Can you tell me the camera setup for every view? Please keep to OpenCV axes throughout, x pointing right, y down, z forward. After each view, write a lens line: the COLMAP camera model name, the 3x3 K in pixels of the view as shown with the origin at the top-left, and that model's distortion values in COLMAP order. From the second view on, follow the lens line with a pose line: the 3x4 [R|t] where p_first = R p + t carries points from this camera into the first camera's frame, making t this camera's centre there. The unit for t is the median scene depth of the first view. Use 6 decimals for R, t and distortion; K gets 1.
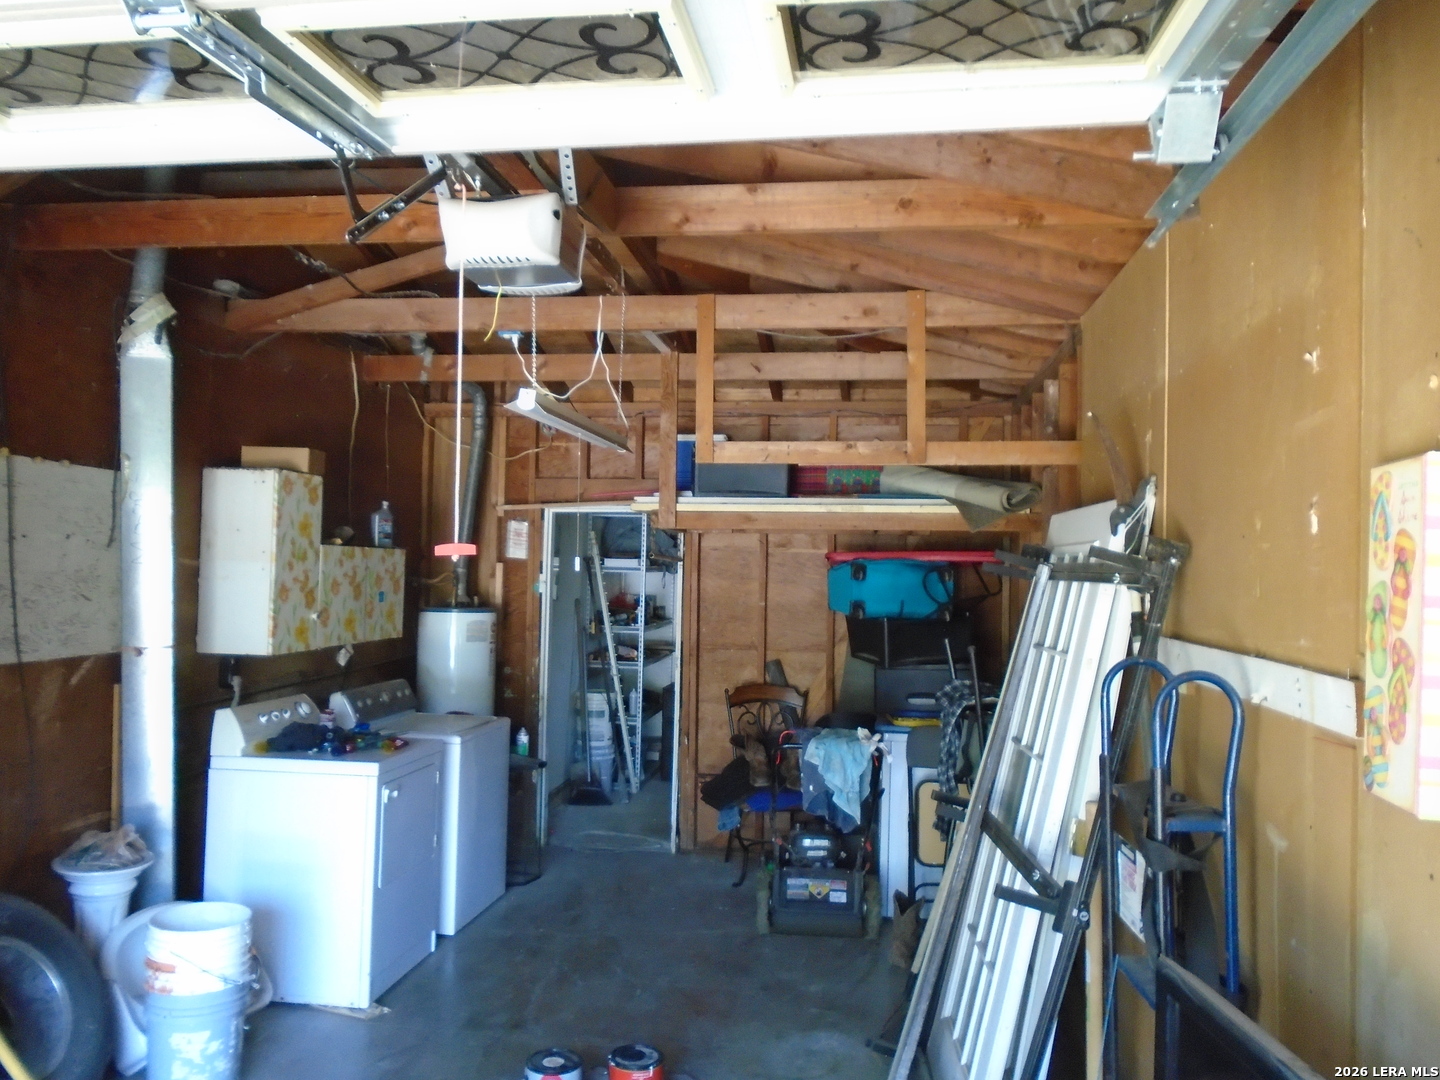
lens RADIAL K [[1104.7, 0, 717.5], [0, 1104.7, 541.2], [0, 0, 1]] dist [-0.006852, -0.002202]
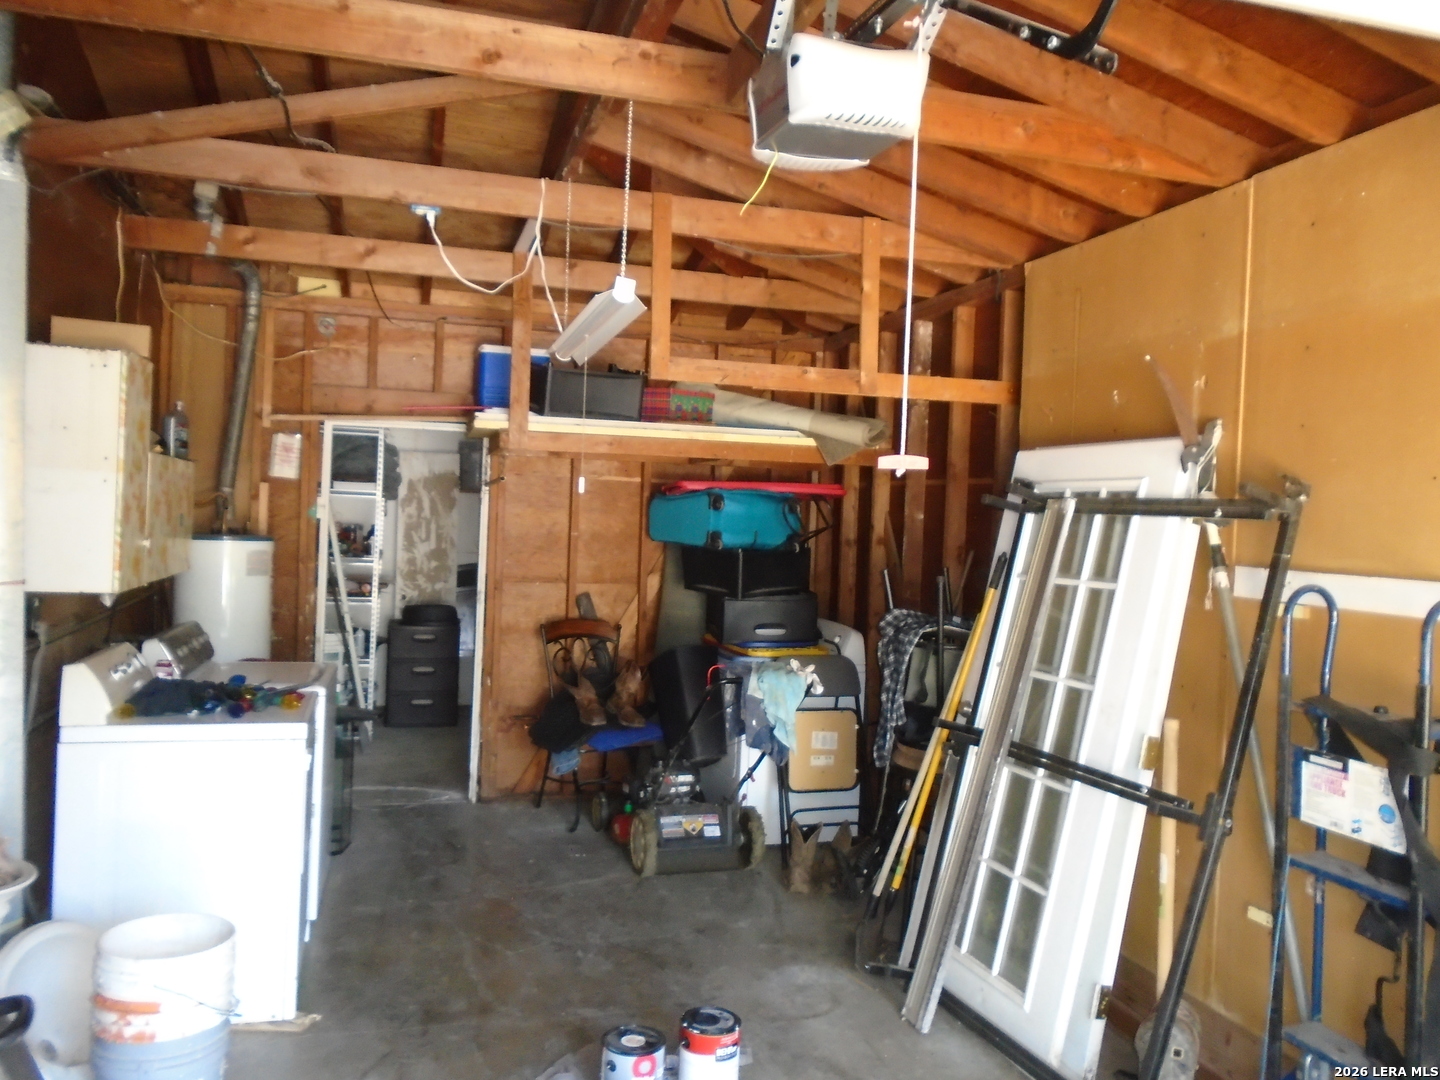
lens RADIAL K [[1104.7, 0, 719.8], [0, 1104.7, 539.5], [0, 0, 1]] dist [-0.006852, -0.002202]
pose [[0.916384, 0.008269, 0.400215, -0.290280], [-0.031790, 0.998132, 0.052169, 0.011107], [-0.399036, -0.060530, 0.914935, 0.115324]]
